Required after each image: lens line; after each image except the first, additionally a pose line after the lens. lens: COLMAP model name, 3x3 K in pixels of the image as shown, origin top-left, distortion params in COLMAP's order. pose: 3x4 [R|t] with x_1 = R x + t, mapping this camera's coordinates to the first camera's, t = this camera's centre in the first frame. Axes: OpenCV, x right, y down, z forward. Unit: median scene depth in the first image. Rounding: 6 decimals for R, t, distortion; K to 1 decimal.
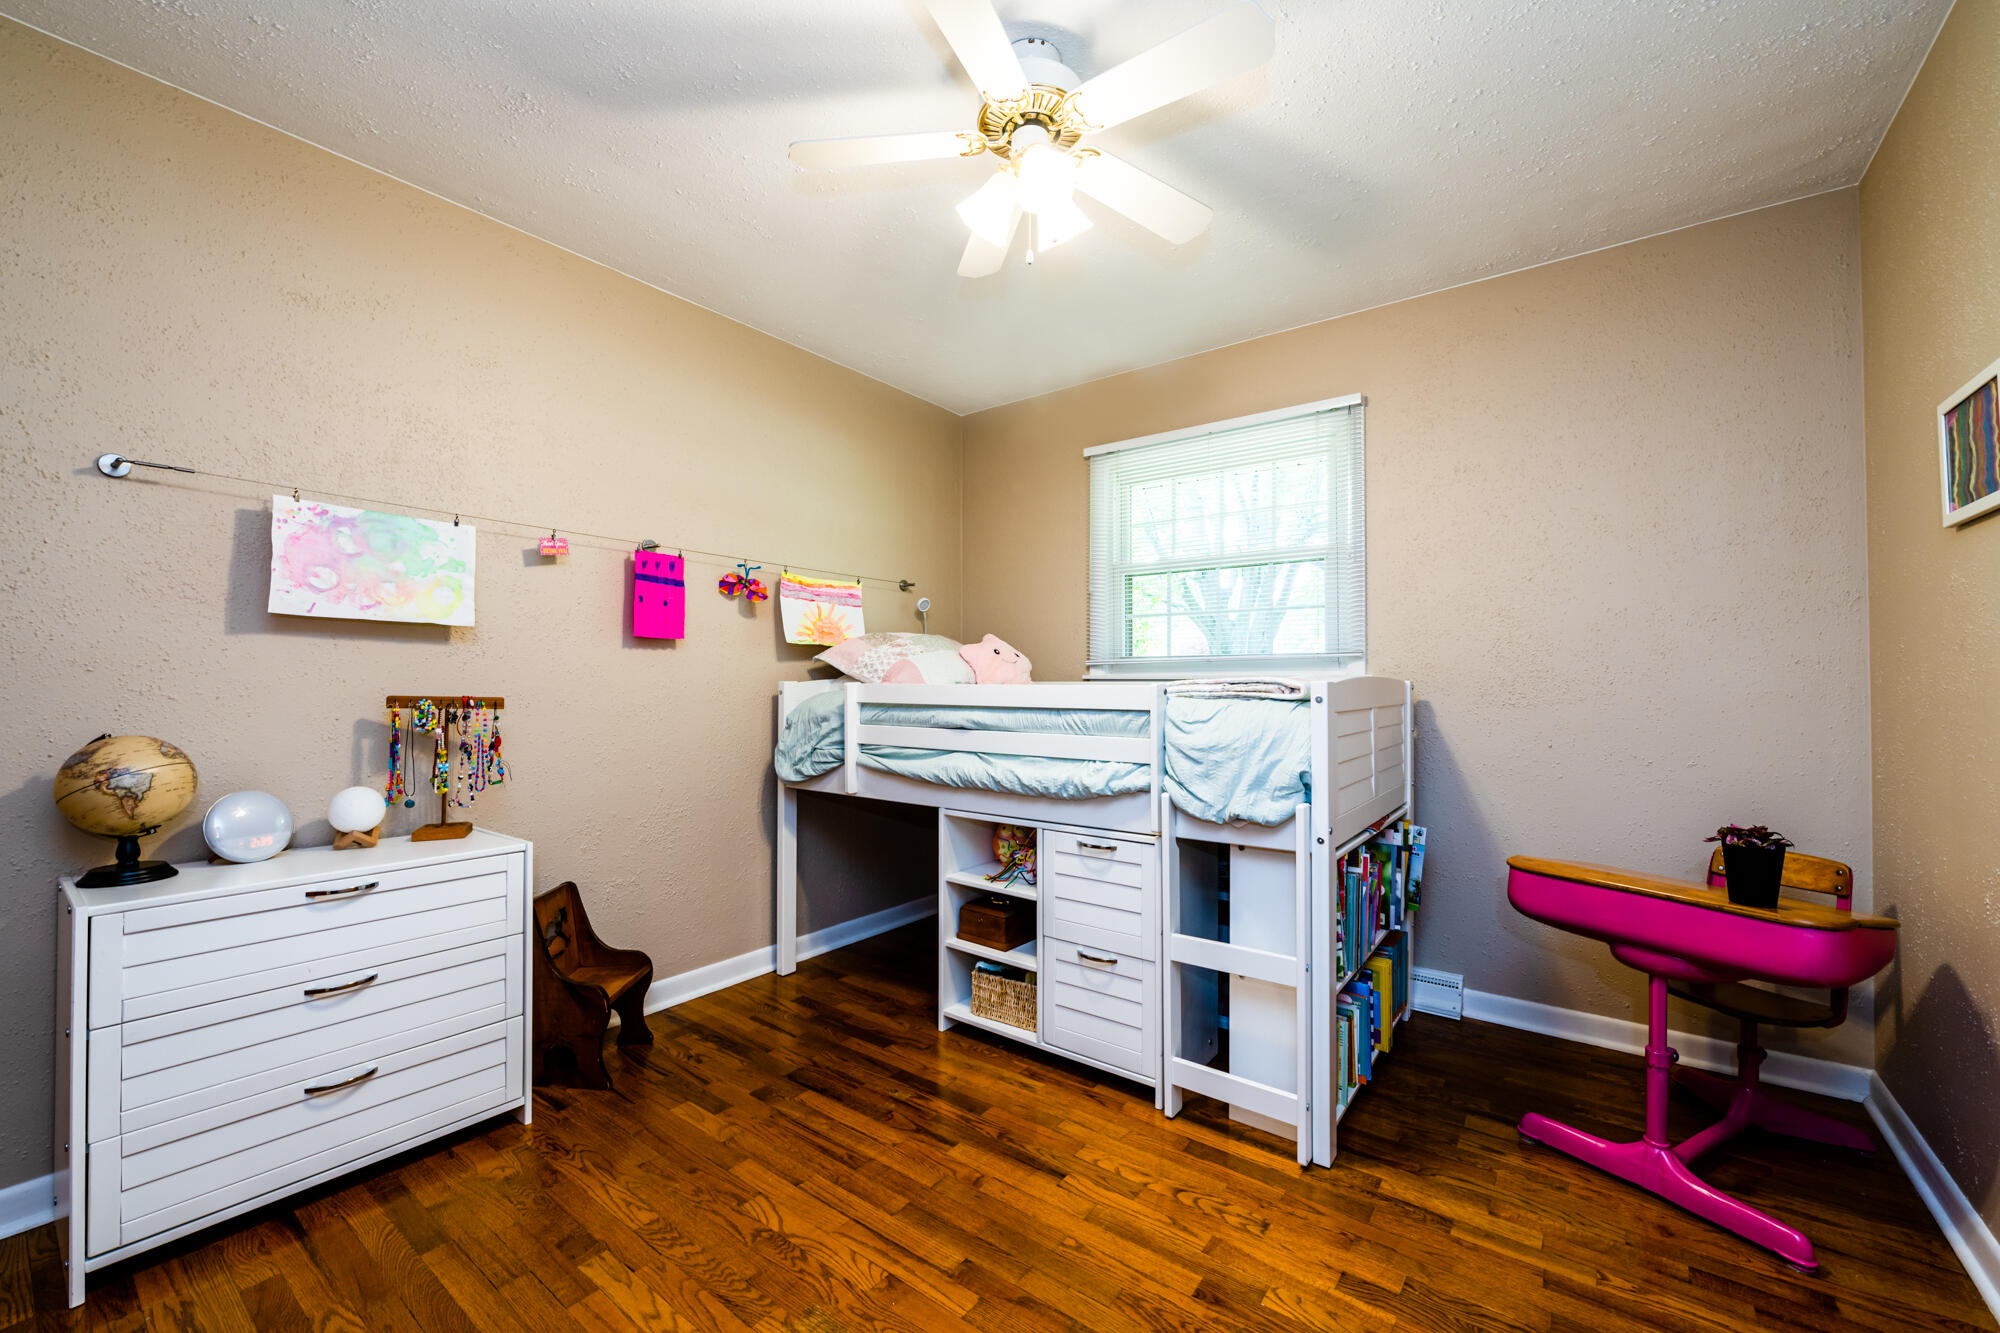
lens RADIAL K [[802.2, 0, 1000.0], [0, 802.2, 666.5], [0, 0, 1]] dist [-0.014718, -0.000388]
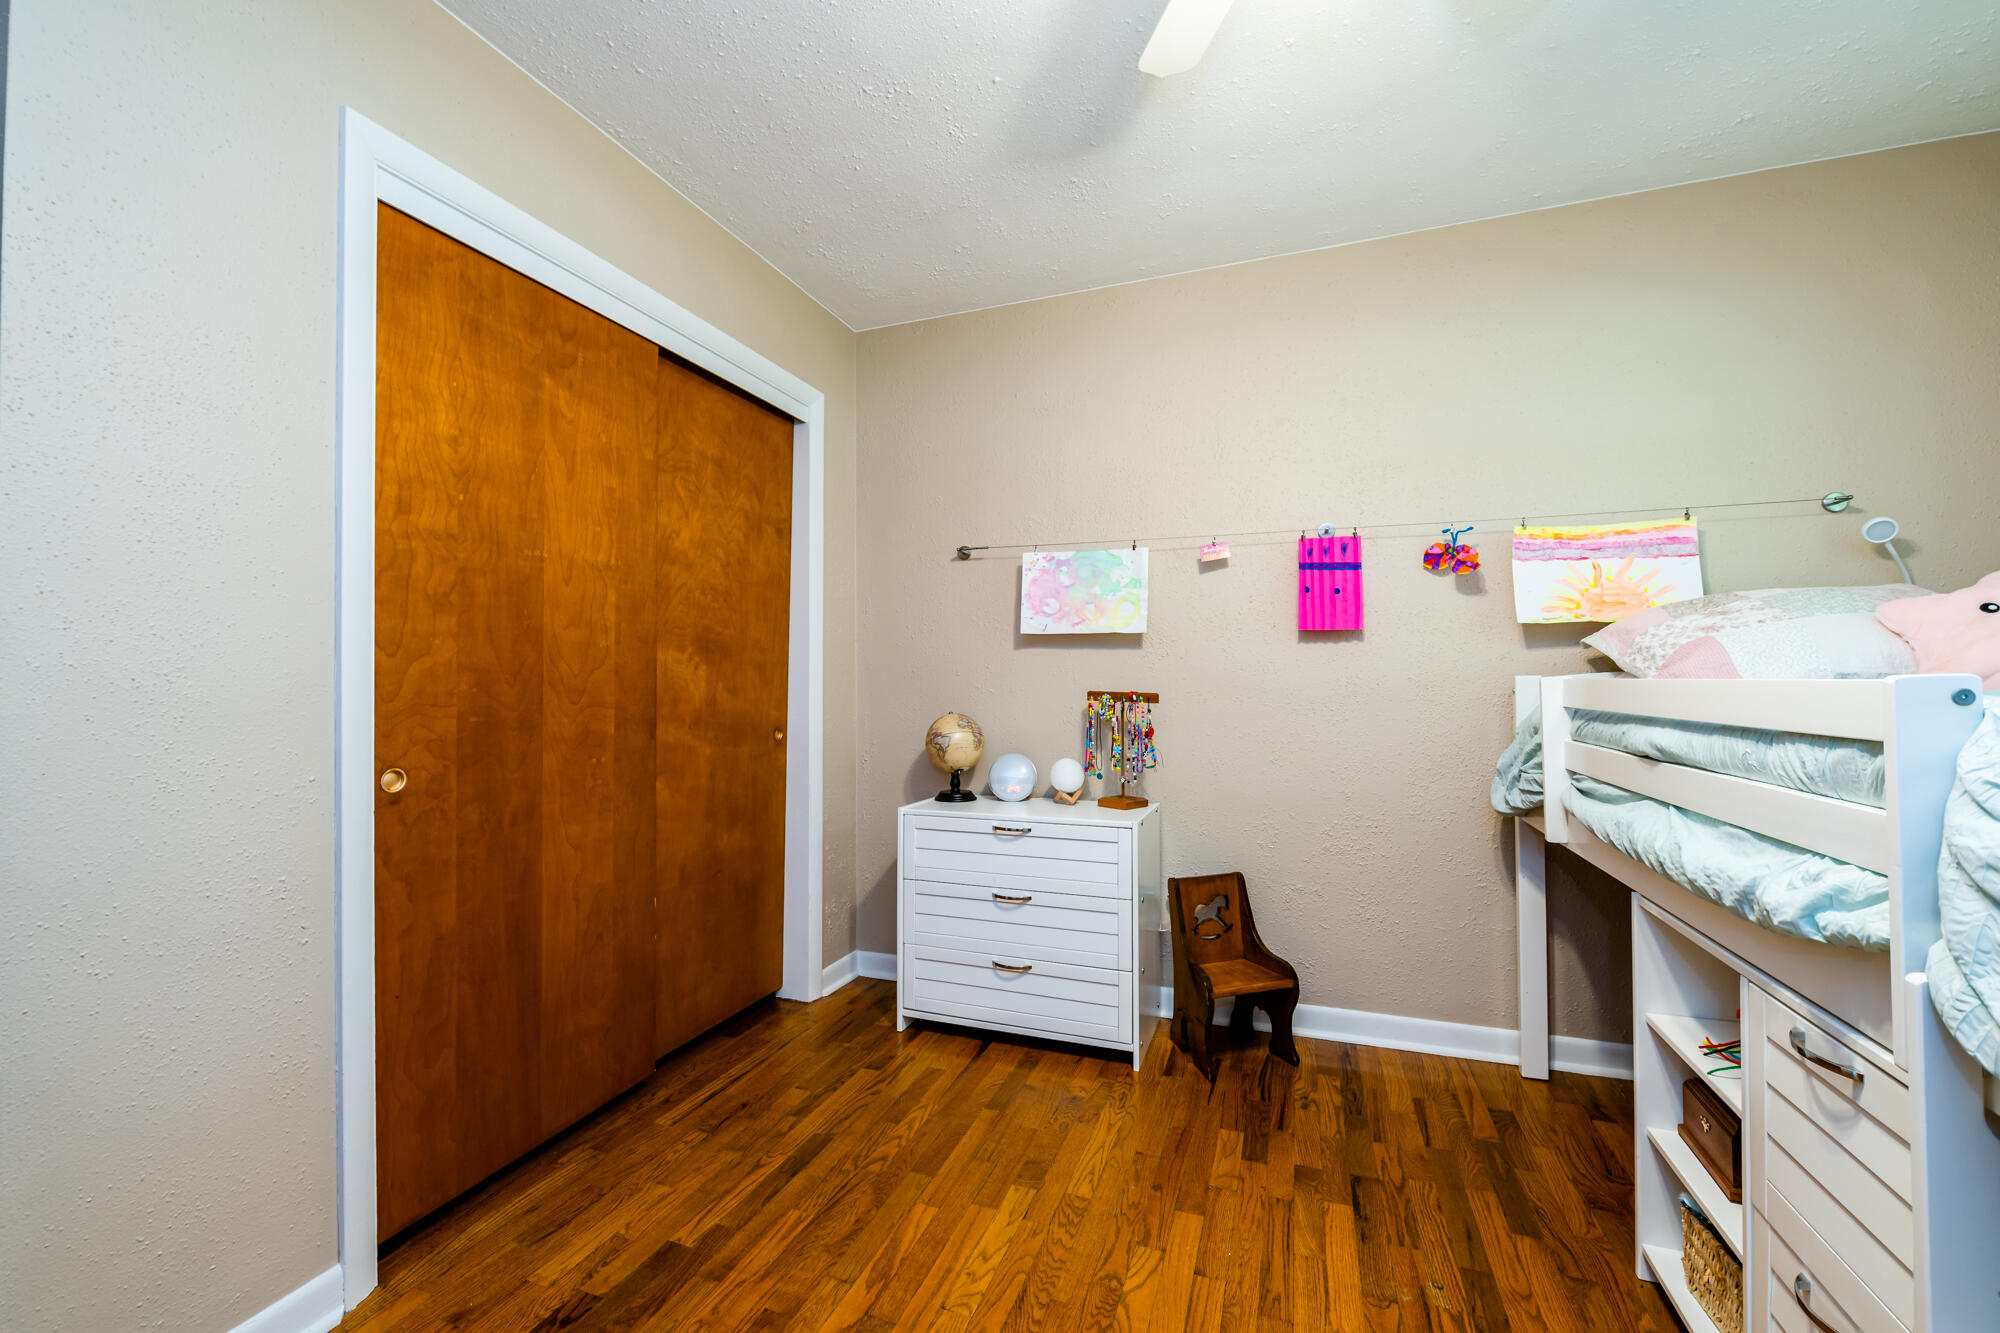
lens RADIAL K [[795.9, 0, 1000.0], [0, 795.9, 666.5], [0, 0, 1]] dist [-0.012271, -0.000813]
pose [[0.272228, -0.020858, -0.962007, 0.423701], [0.026119, 0.999557, -0.014281, 0.011164], [0.961878, -0.021239, 0.272652, 0.487942]]
